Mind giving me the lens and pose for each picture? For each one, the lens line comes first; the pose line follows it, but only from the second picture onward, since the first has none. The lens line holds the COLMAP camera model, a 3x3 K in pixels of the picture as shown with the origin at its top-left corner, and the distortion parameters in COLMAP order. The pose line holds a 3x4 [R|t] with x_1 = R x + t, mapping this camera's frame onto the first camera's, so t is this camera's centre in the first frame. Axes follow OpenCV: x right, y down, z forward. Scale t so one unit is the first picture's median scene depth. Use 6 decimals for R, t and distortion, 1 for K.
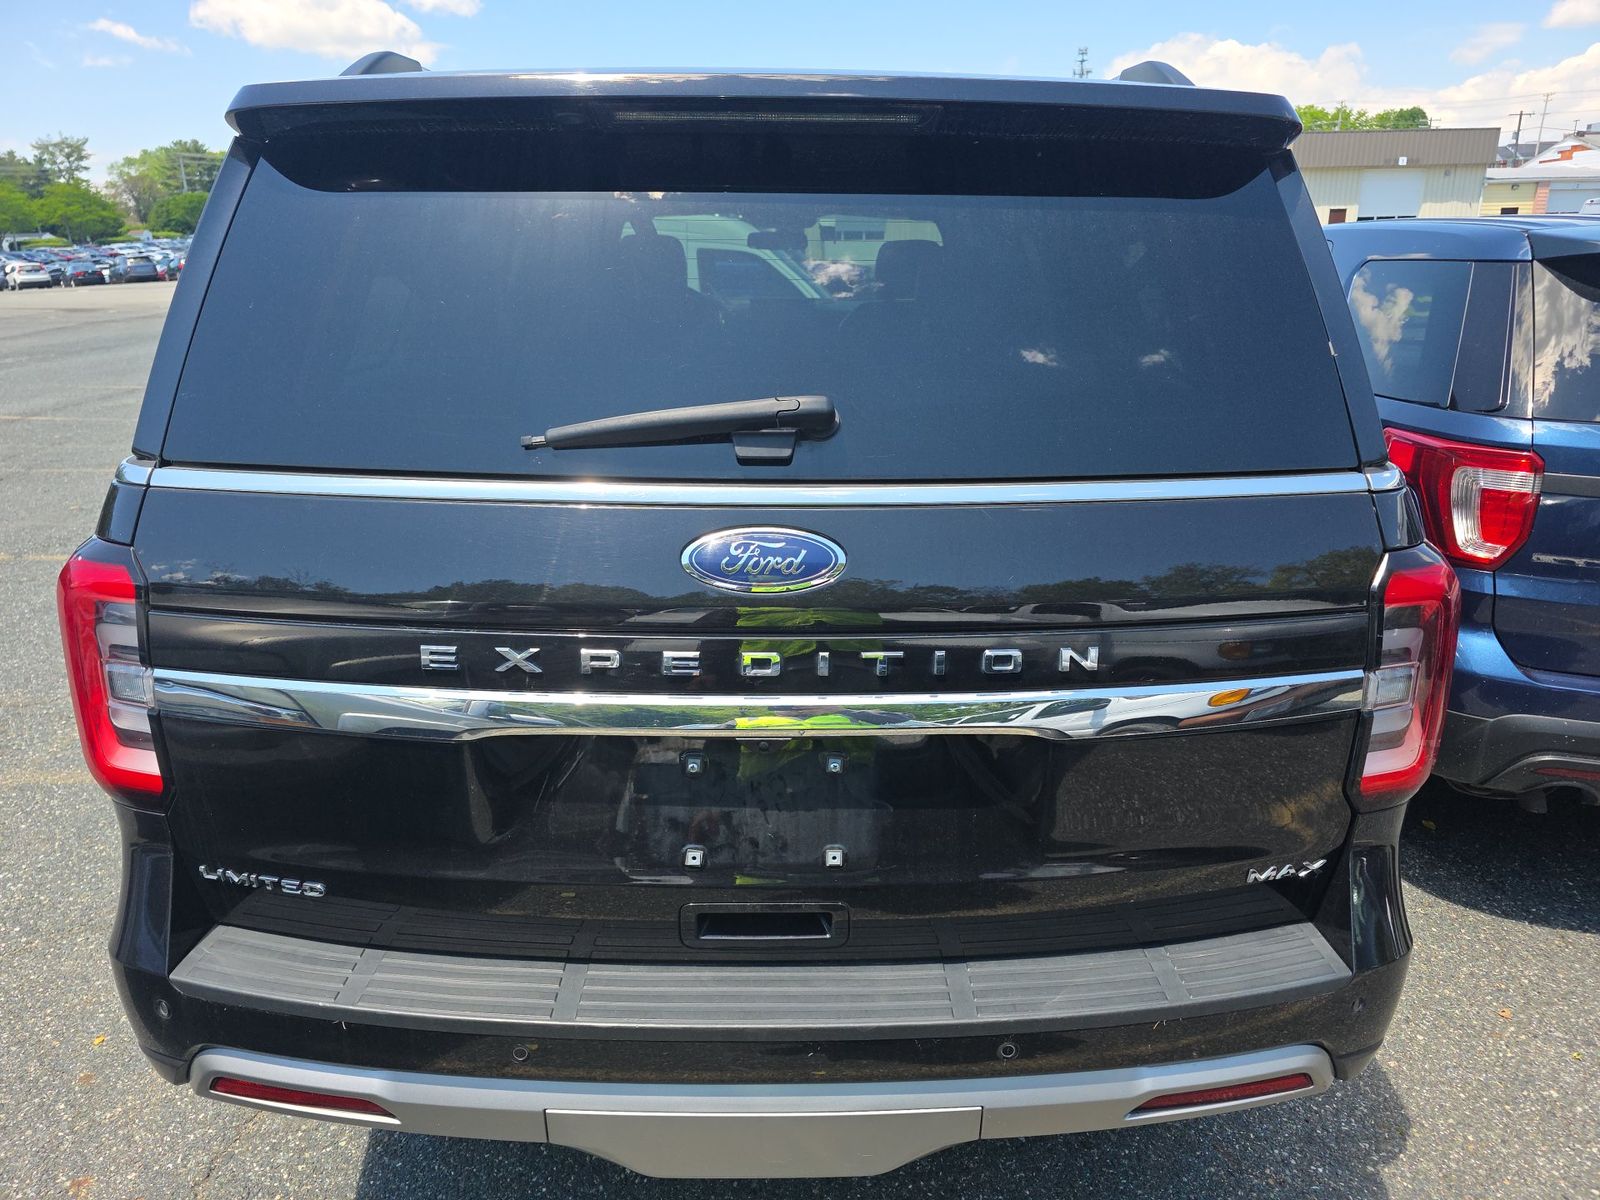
lens RADIAL K [[1078.6, 0, 800.0], [0, 1078.6, 600.0], [0, 0, 1]] dist [0.039831, -0.026581]
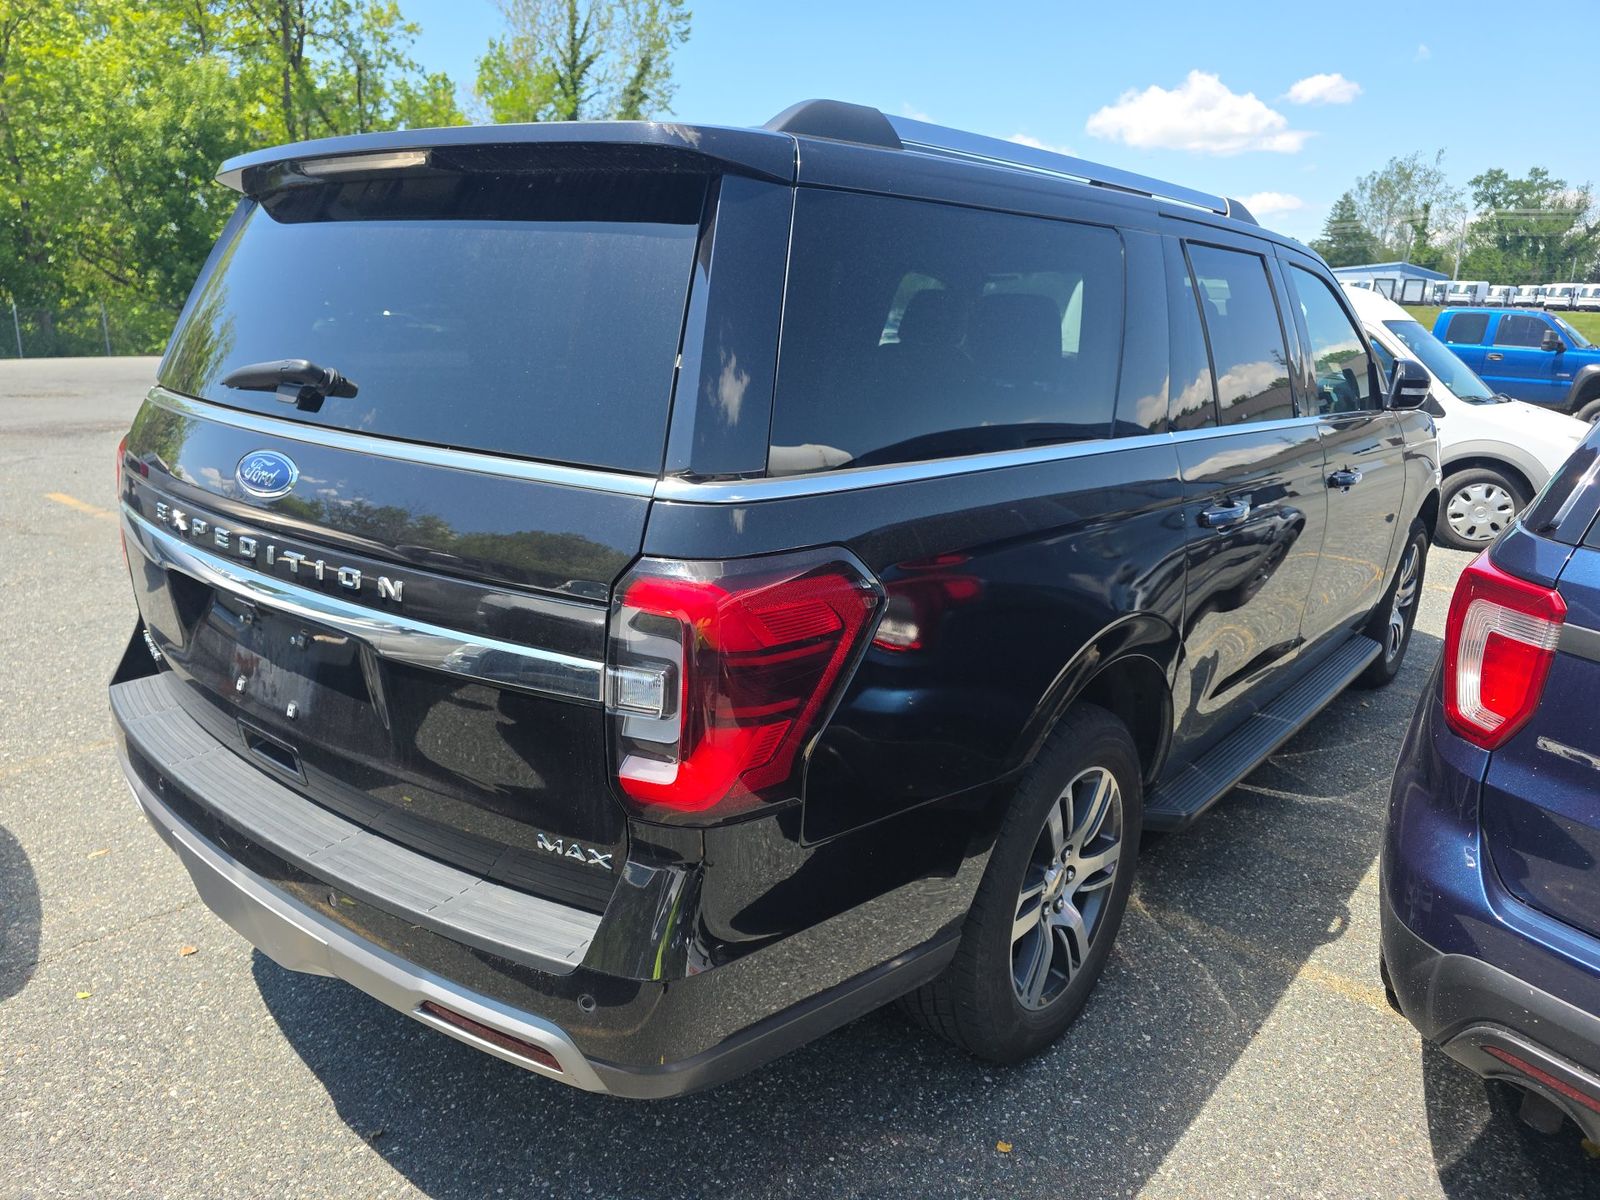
lens RADIAL K [[1078.6, 0, 800.0], [0, 1078.6, 600.0], [0, 0, 1]] dist [0.039831, -0.026581]
pose [[0.772291, 0.192142, -0.605515, 1.208524], [-0.228692, 0.973347, 0.017181, -0.053376], [0.592677, 0.125208, 0.795649, 0.277885]]
